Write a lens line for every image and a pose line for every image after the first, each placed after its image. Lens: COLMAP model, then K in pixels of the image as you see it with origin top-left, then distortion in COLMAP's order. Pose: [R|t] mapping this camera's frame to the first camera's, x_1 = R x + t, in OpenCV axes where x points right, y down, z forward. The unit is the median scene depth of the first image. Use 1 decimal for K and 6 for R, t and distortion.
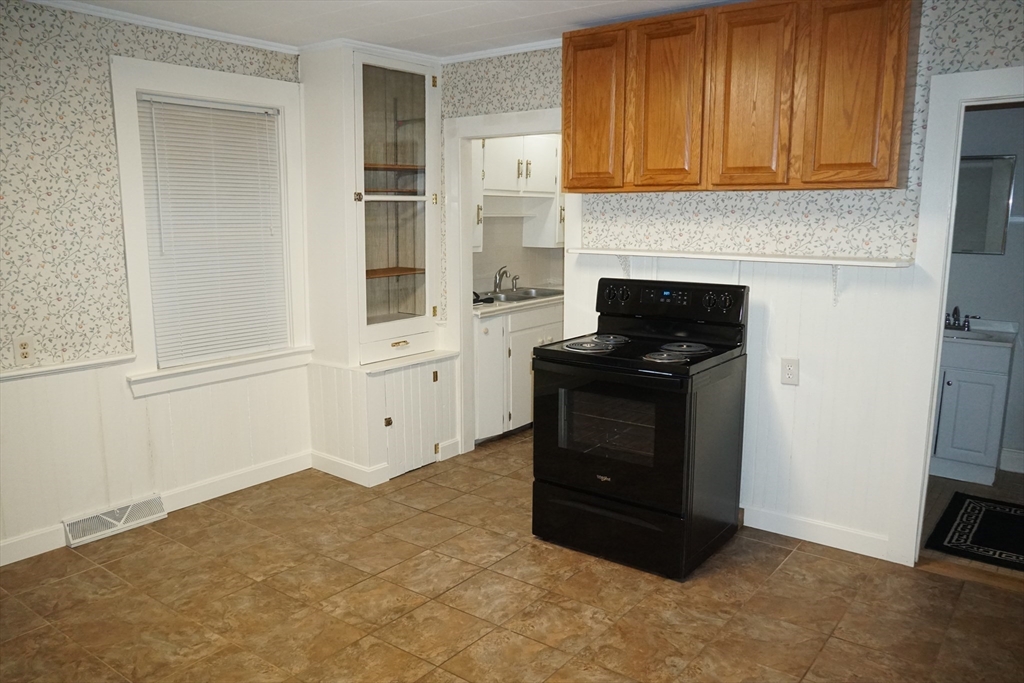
lens RADIAL K [[769.6, 0, 508.5], [0, 769.6, 342.9], [0, 0, 1]] dist [-0.047735, 0.051056]
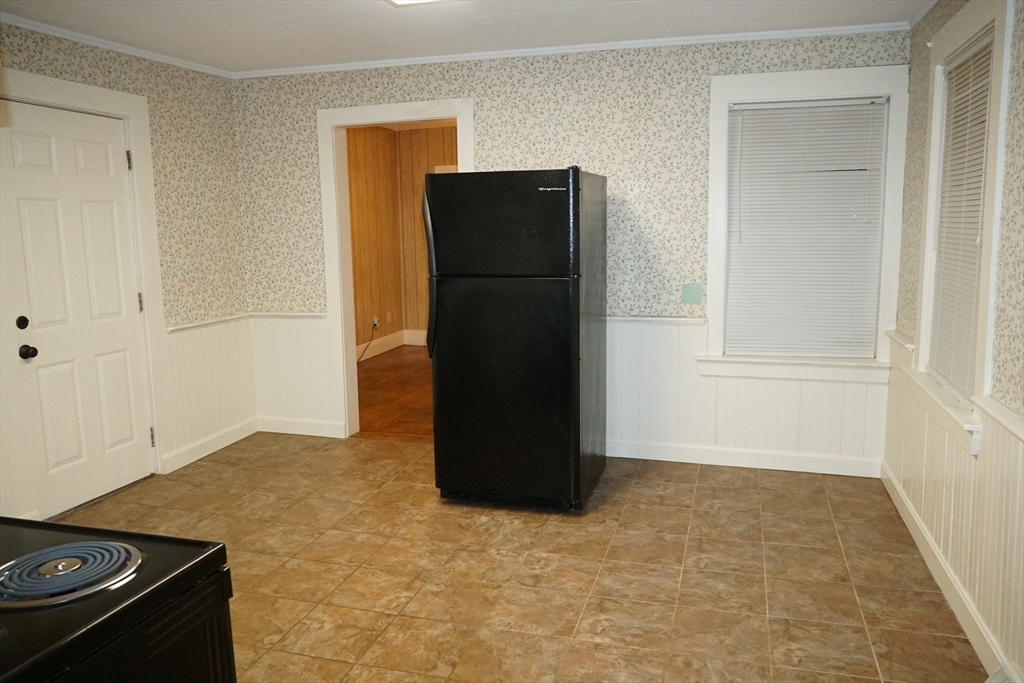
lens RADIAL K [[769.6, 0, 513.4], [0, 769.6, 340.1], [0, 0, 1]] dist [-0.047735, 0.051056]
pose [[-0.933941, 0.073327, -0.349825, 0.030061], [-0.037991, 0.952820, 0.301148, -0.267700], [0.355402, 0.294545, -0.887092, 1.699345]]
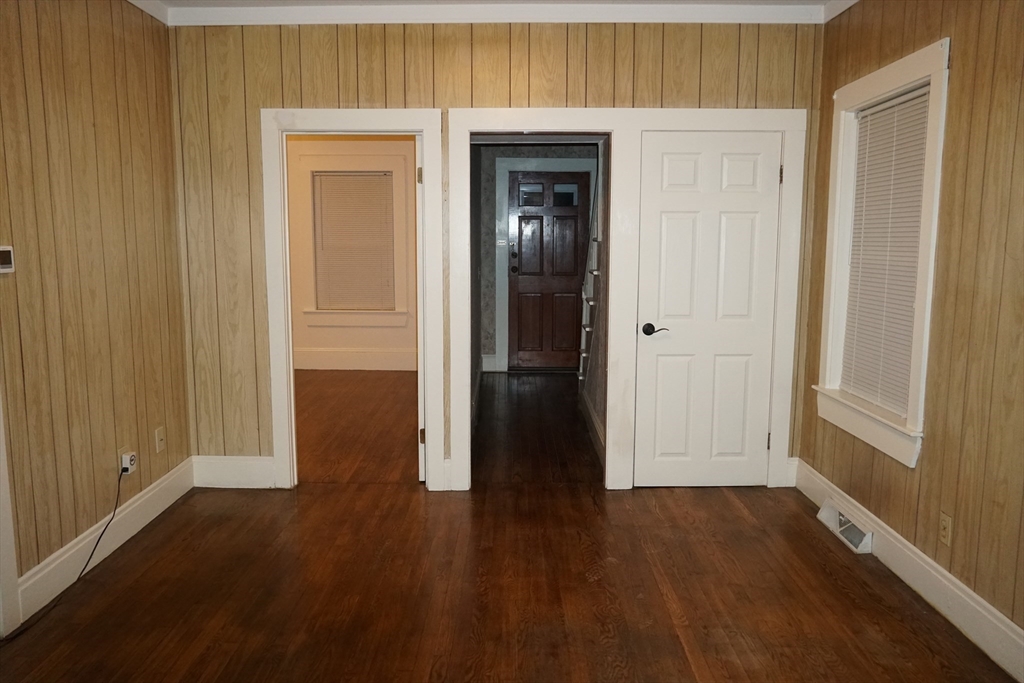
lens RADIAL K [[769.6, 0, 515.7], [0, 769.6, 338.4], [0, 0, 1]] dist [-0.047735, 0.051056]
pose [[-0.792629, 0.083490, -0.603961, -0.299132], [-0.100979, 0.958924, 0.265083, 0.002819], [0.601285, 0.271100, -0.751640, 0.053183]]
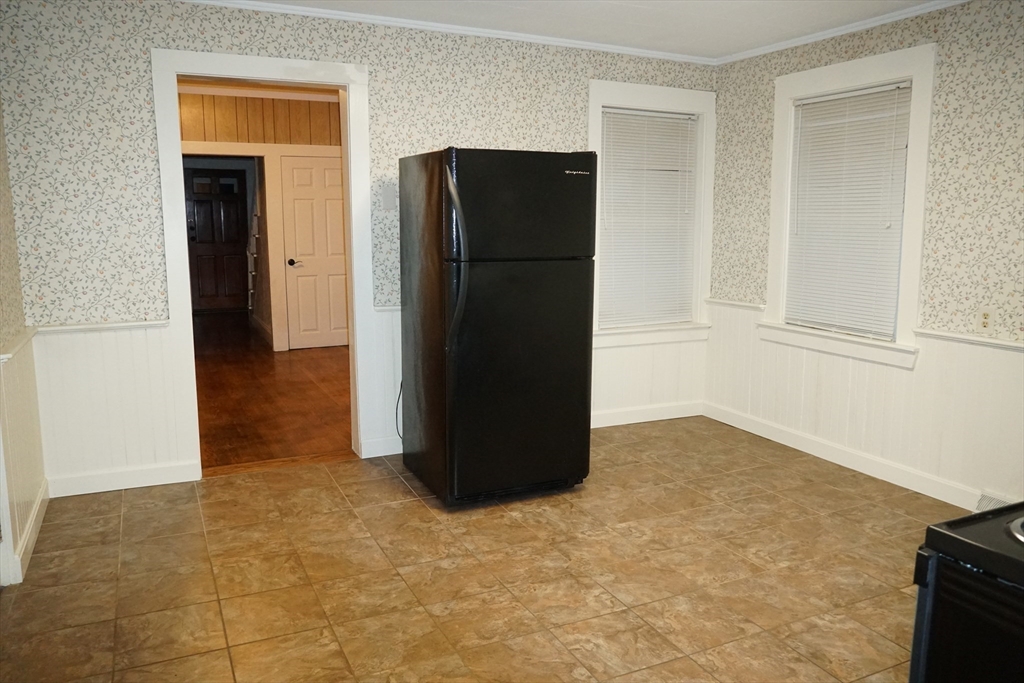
lens RADIAL K [[769.6, 0, 517.1], [0, 769.6, 337.0], [0, 0, 1]] dist [-0.047735, 0.051056]
pose [[-0.449172, 0.140099, -0.882393, 0.736945], [-0.146872, 0.962615, 0.227599, -0.138458], [0.881291, 0.231830, -0.411803, 1.031036]]
